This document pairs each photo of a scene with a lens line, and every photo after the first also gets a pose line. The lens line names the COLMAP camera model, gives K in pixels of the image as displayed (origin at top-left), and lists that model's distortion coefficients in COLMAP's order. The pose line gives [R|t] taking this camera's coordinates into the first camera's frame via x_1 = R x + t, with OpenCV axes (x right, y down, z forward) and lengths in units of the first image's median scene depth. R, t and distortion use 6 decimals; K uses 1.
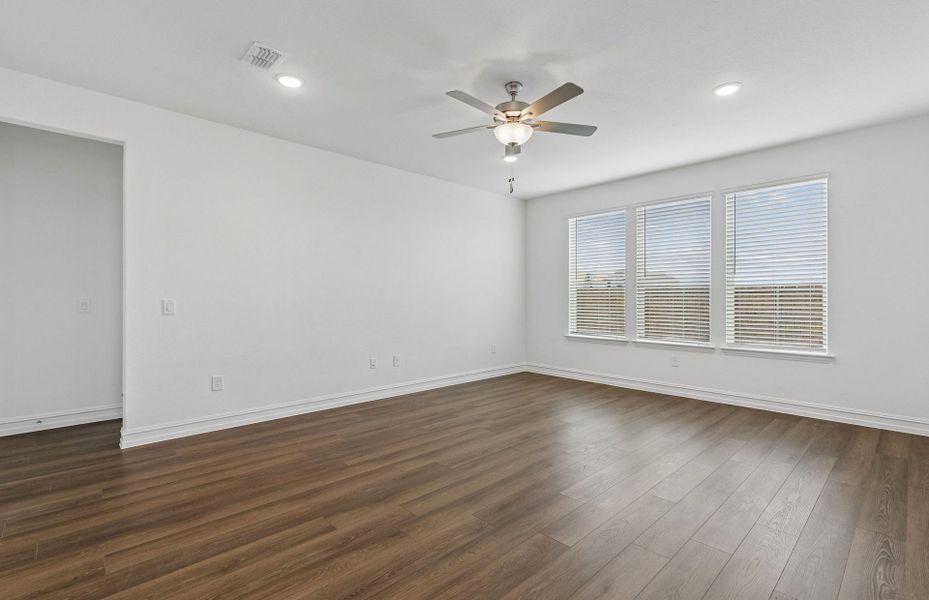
lens RADIAL K [[425.0, 0, 465.3], [0, 425.0, 302.1], [0, 0, 1]] dist [0.006060, 0.000684]
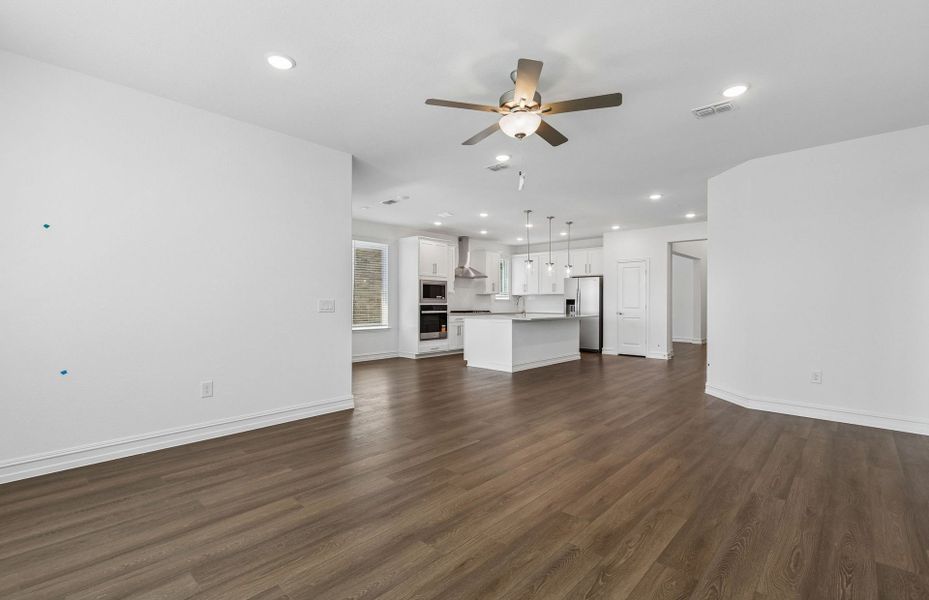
lens RADIAL K [[425.0, 0, 464.7], [0, 425.0, 302.5], [0, 0, 1]] dist [0.006060, 0.000684]
pose [[-0.997469, -0.003676, -0.071003, 0.273918], [-0.004542, 0.999917, 0.012034, -0.012491], [0.070953, 0.012326, -0.997404, 1.758585]]
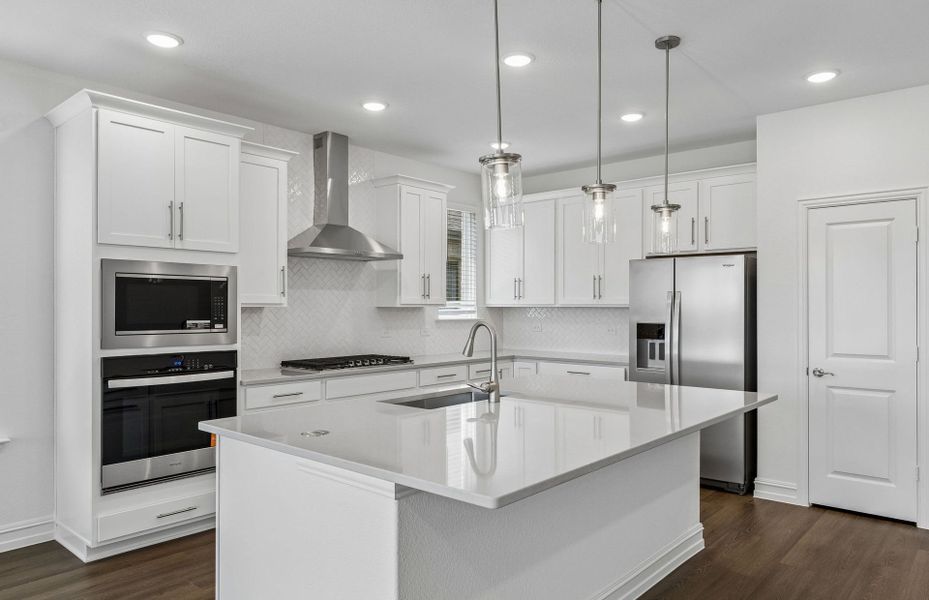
lens RADIAL K [[626.8, 0, 464.1], [0, 626.8, 302.6], [0, 0, 1]] dist [-0.003583, -0.000894]
pose [[-0.995528, -0.001553, -0.094451, 0.229859], [-0.002216, 0.999974, 0.006911, -0.017884], [0.094437, 0.007089, -0.995506, 1.584688]]
